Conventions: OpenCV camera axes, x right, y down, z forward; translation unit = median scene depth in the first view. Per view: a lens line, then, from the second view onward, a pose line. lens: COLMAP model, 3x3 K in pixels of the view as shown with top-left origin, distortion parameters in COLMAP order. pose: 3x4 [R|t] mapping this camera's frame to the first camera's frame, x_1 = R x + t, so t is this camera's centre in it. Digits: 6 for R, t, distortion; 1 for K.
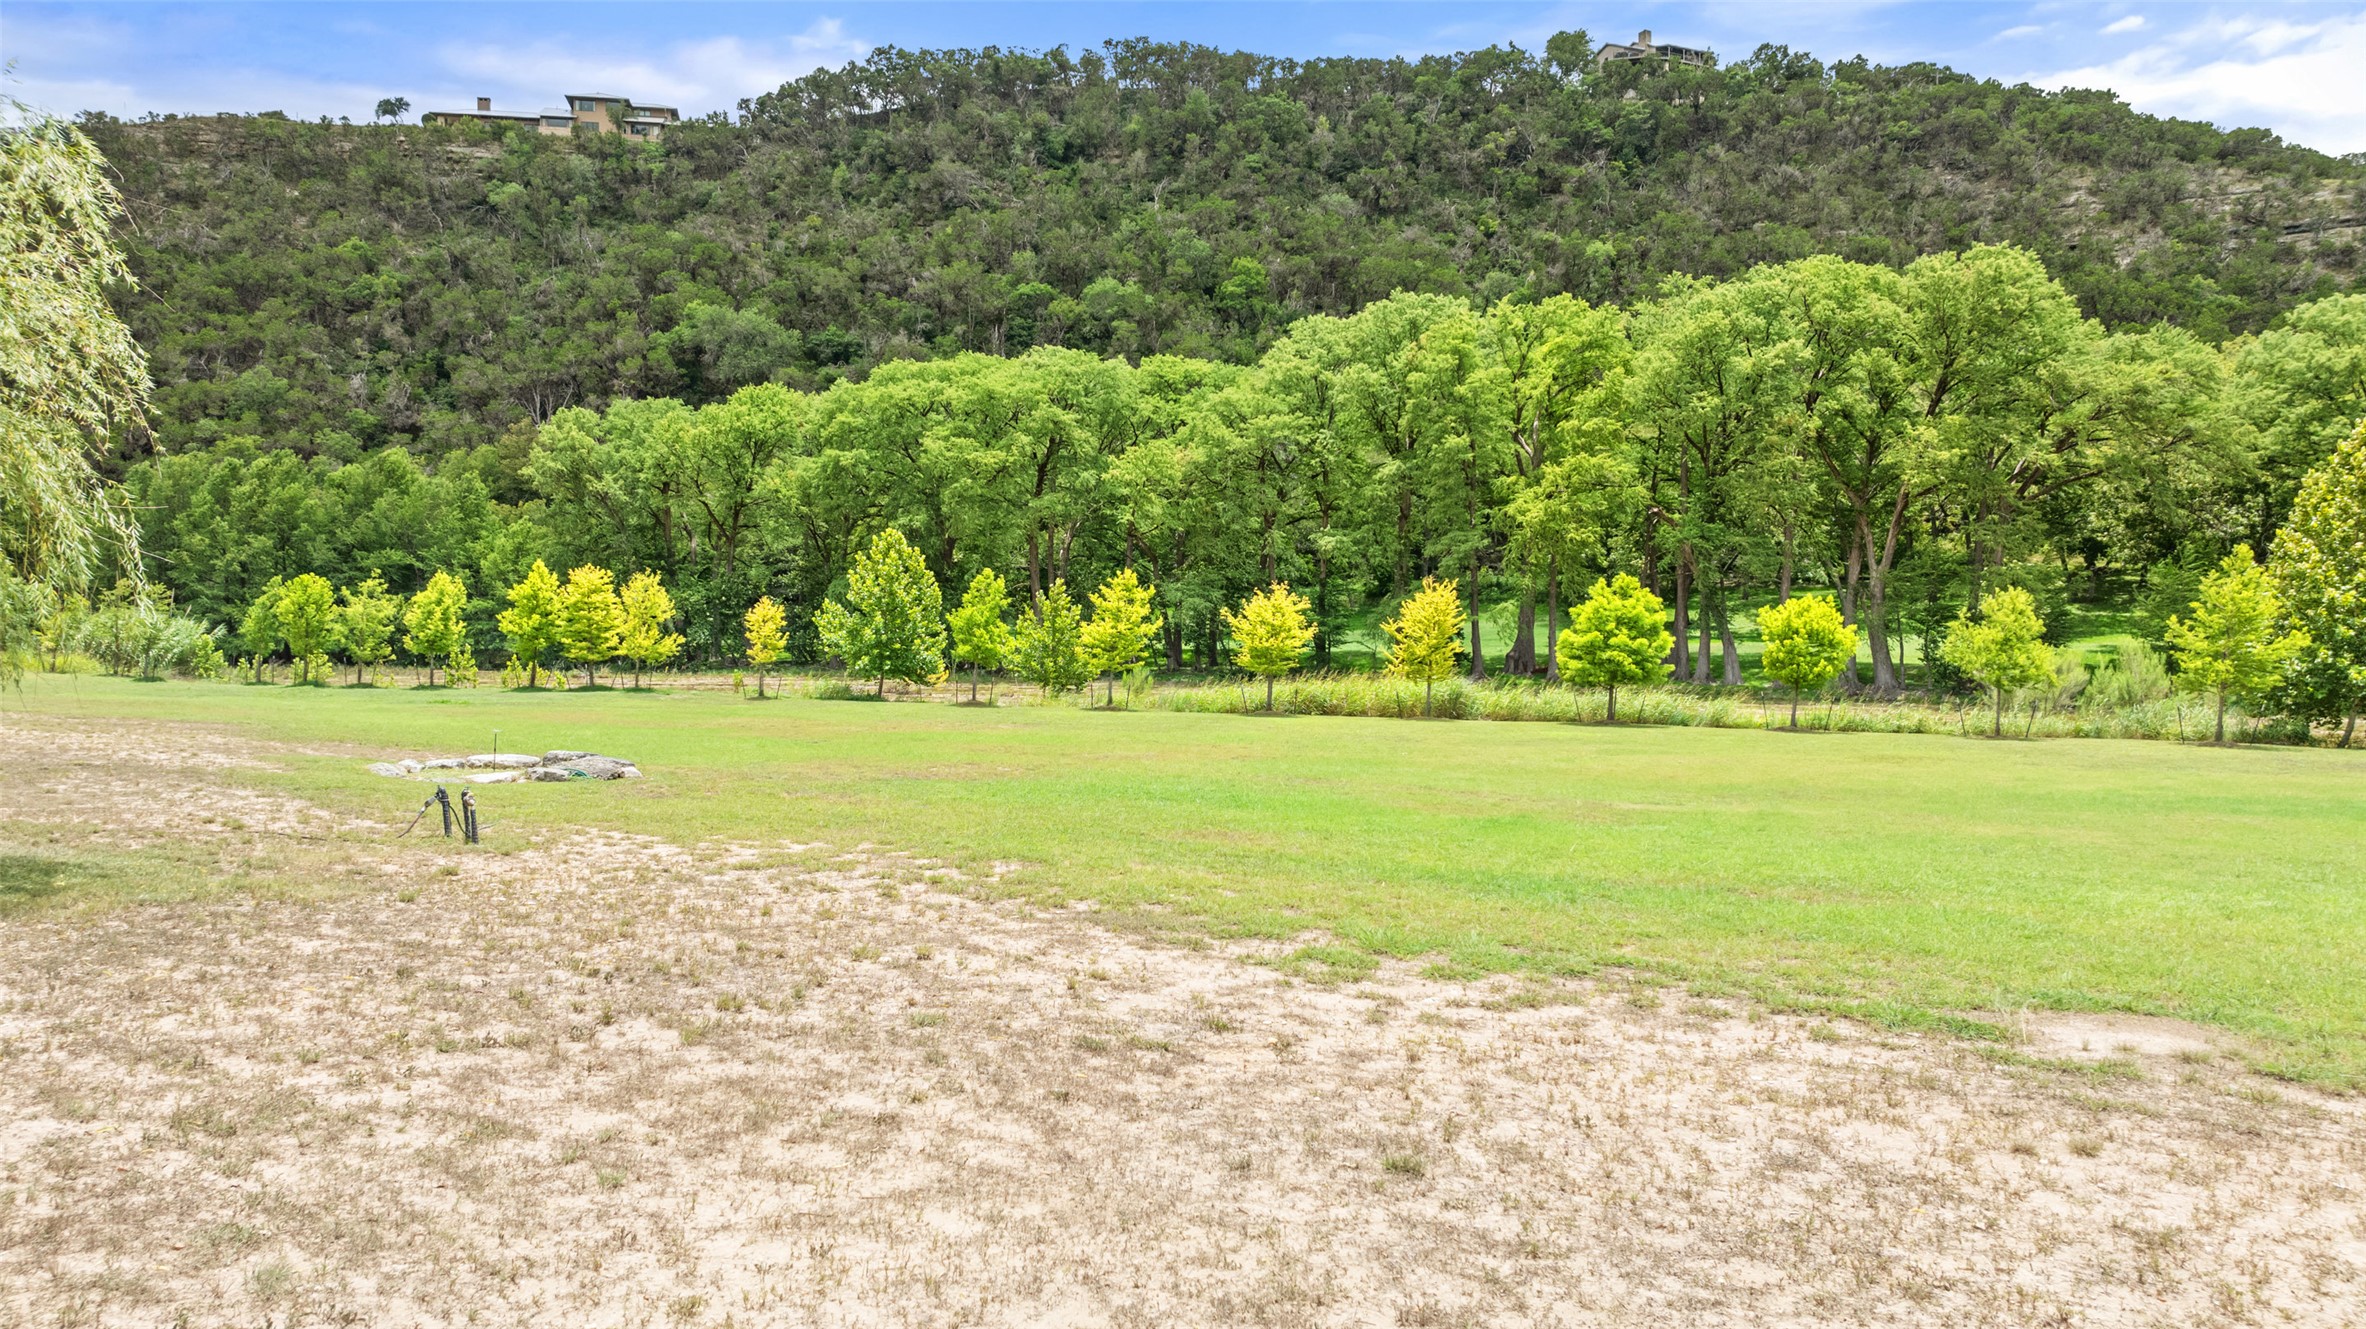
lens RADIAL K [[1689.4, 0, 1183.0], [0, 1689.4, 664.5], [0, 0, 1]] dist [-0.052895, 0.064142]
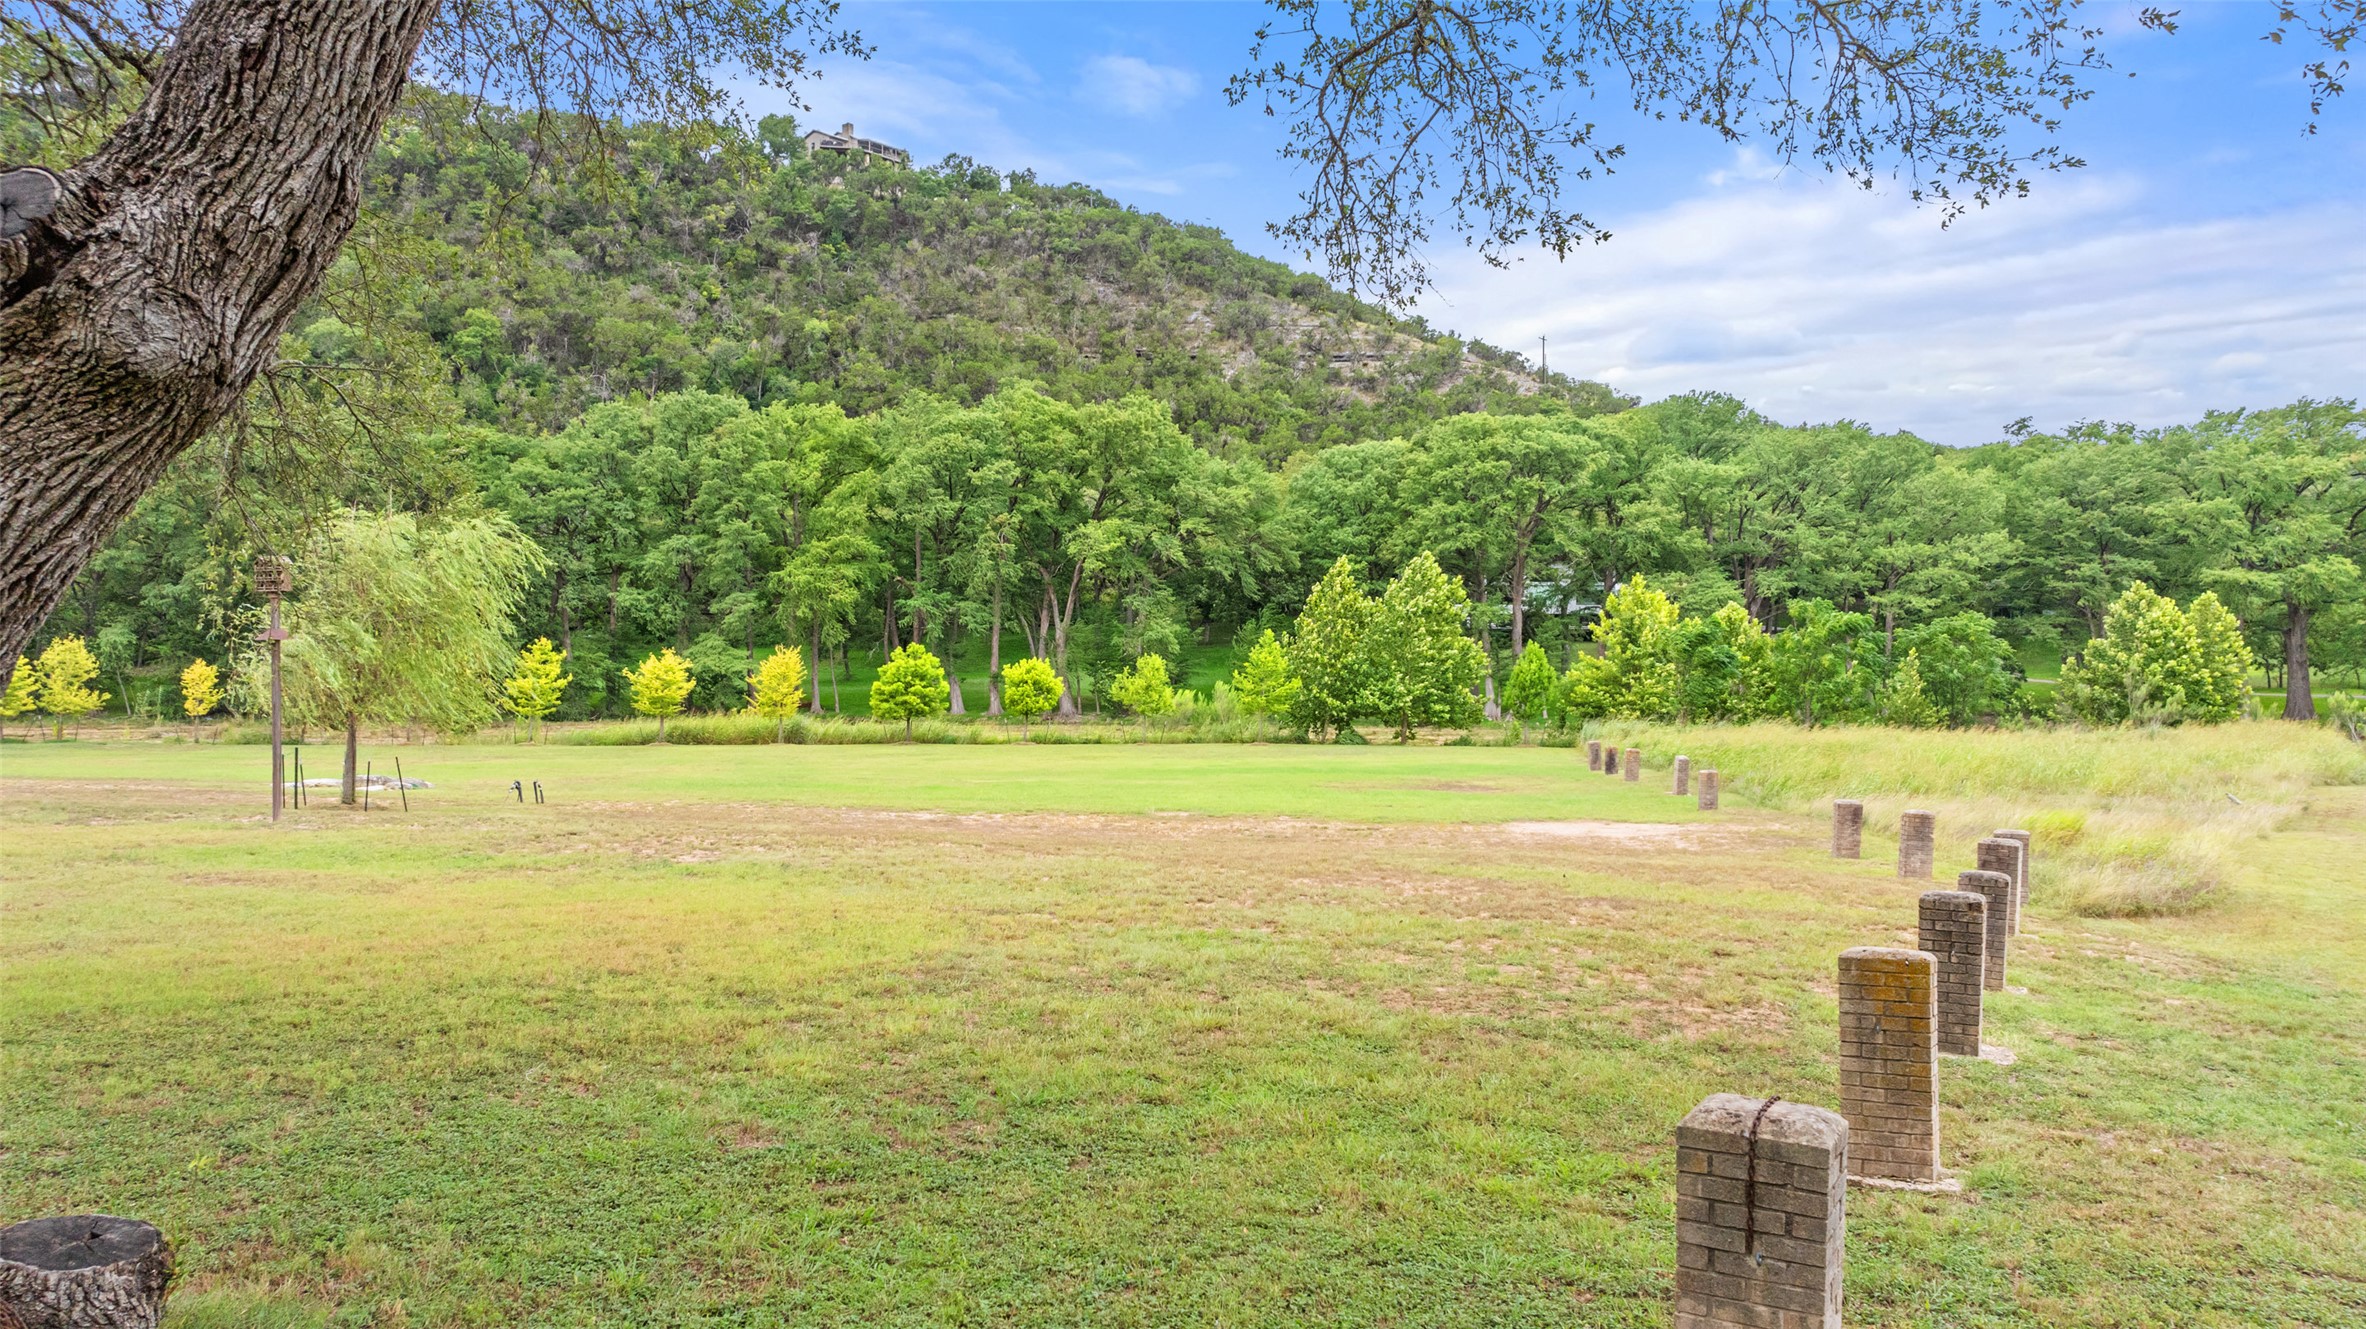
lens RADIAL K [[1661.7, 0, 1183.0], [0, 1661.7, 664.5], [0, 0, 1]] dist [0.006417, -0.078180]
pose [[0.888437, -0.009084, 0.458908, -0.044264], [0.016834, 0.999776, -0.012802, -0.002571], [-0.458689, 0.019099, 0.888392, -0.090832]]
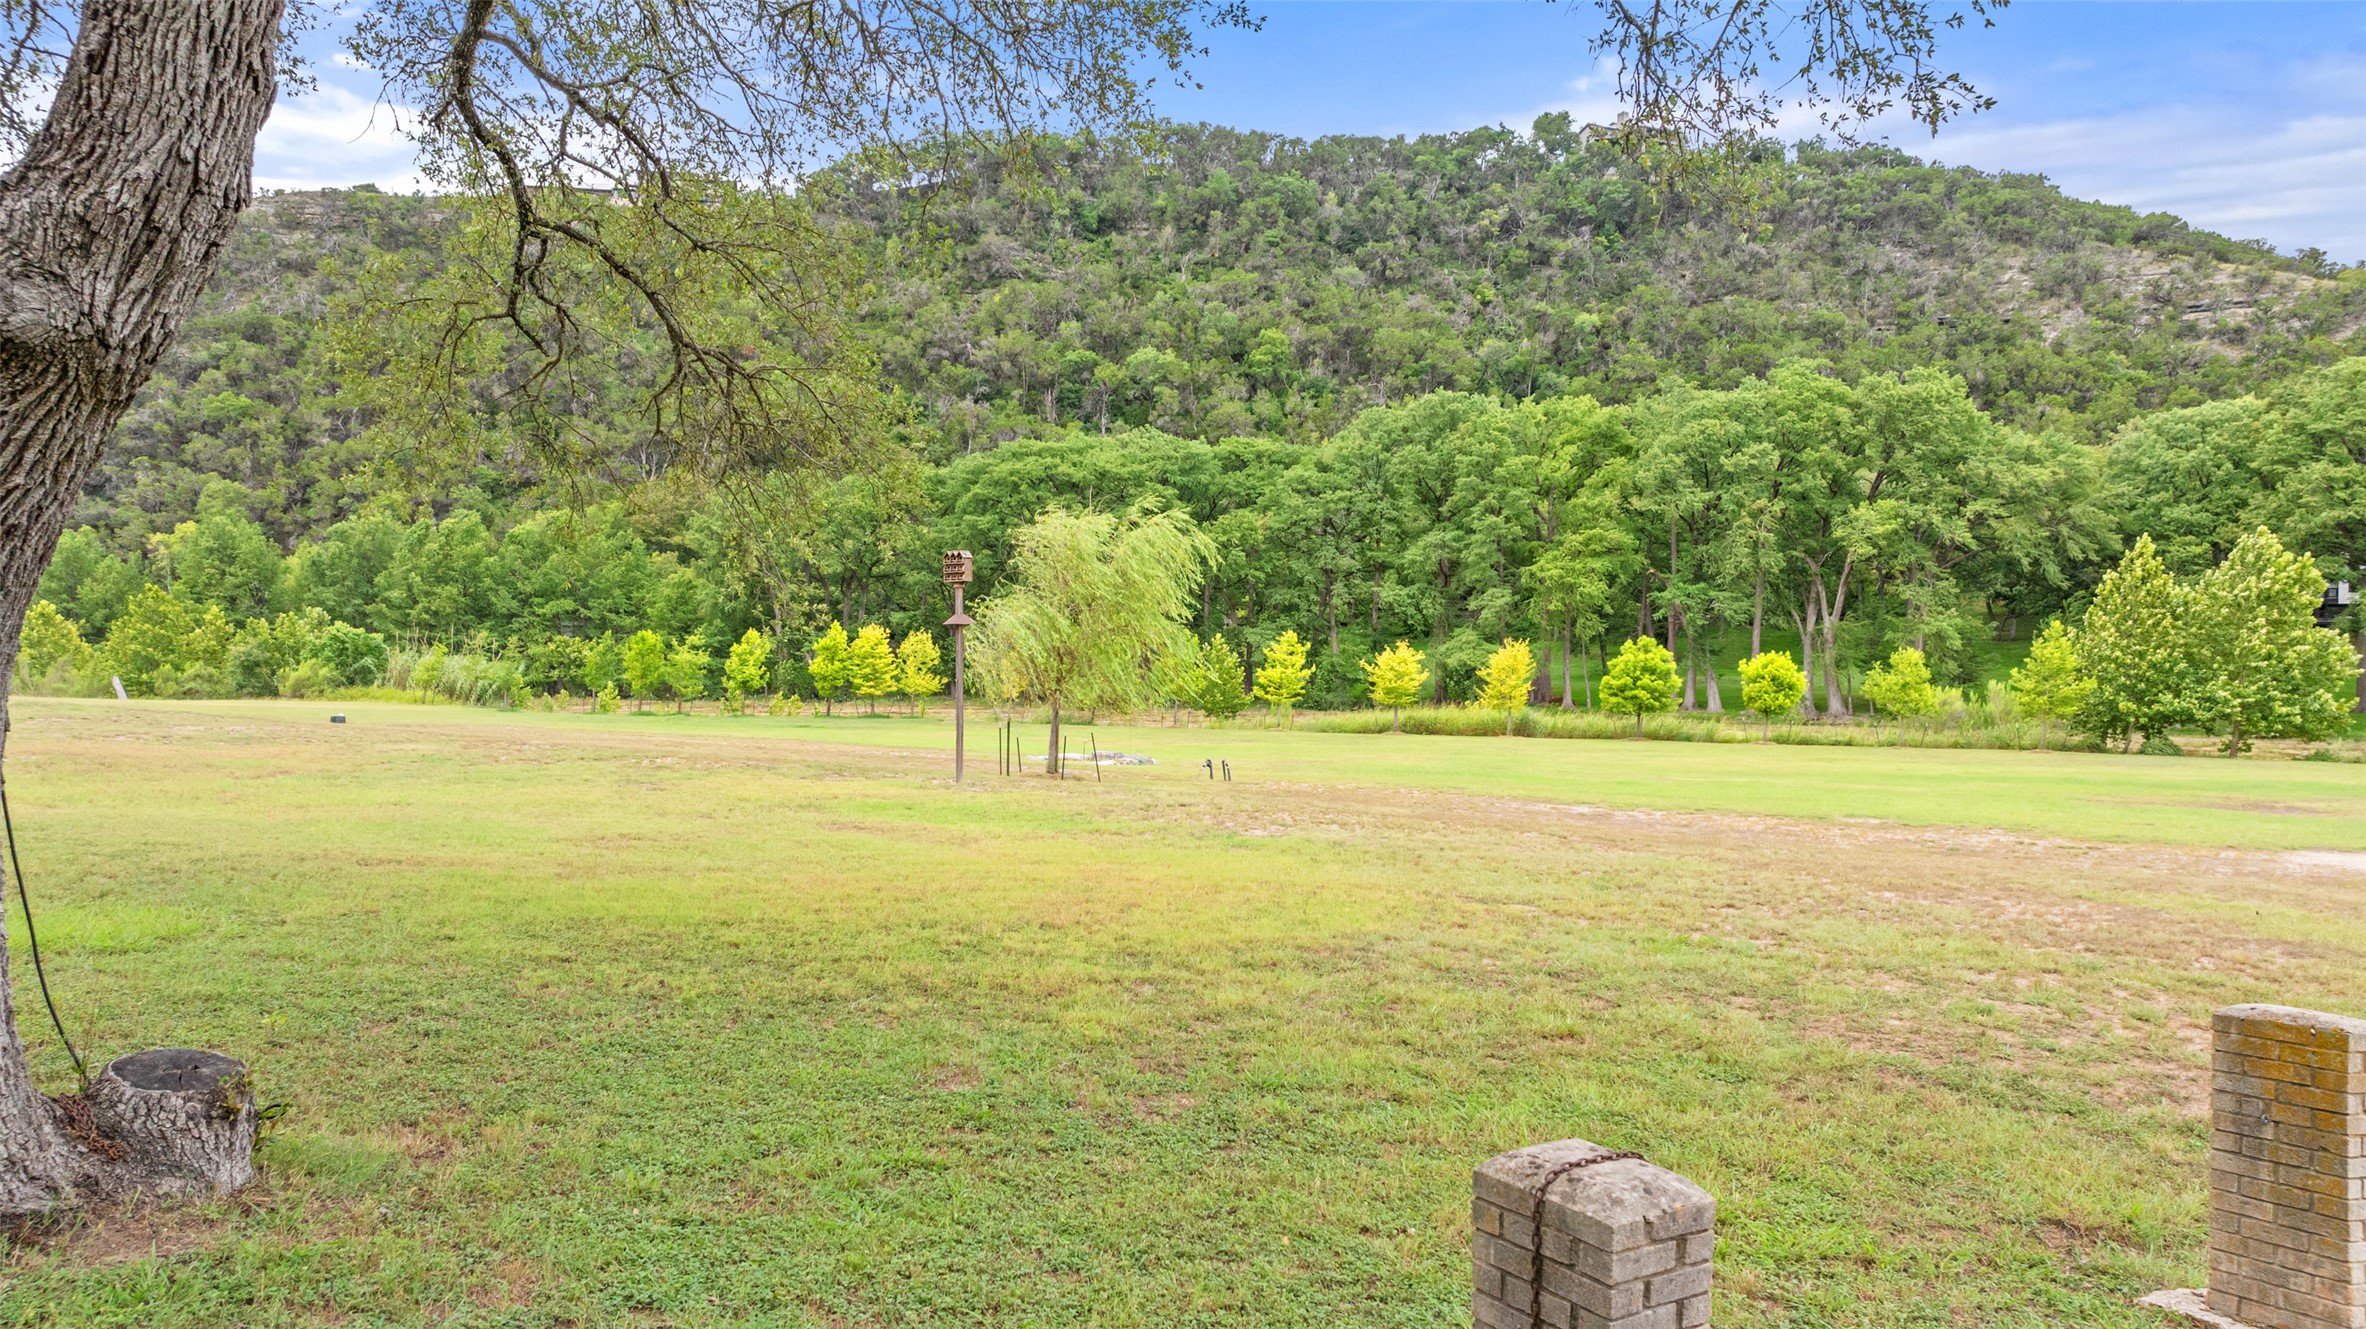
lens RADIAL K [[1662.6, 0, 1183.0], [0, 1662.6, 664.5], [0, 0, 1]] dist [-0.022845, 0.006536]
pose [[0.999911, -0.001172, 0.013280, -0.033667], [0.001374, 0.999883, -0.015218, -0.001762], [-0.013261, 0.015235, 0.999796, -0.091310]]
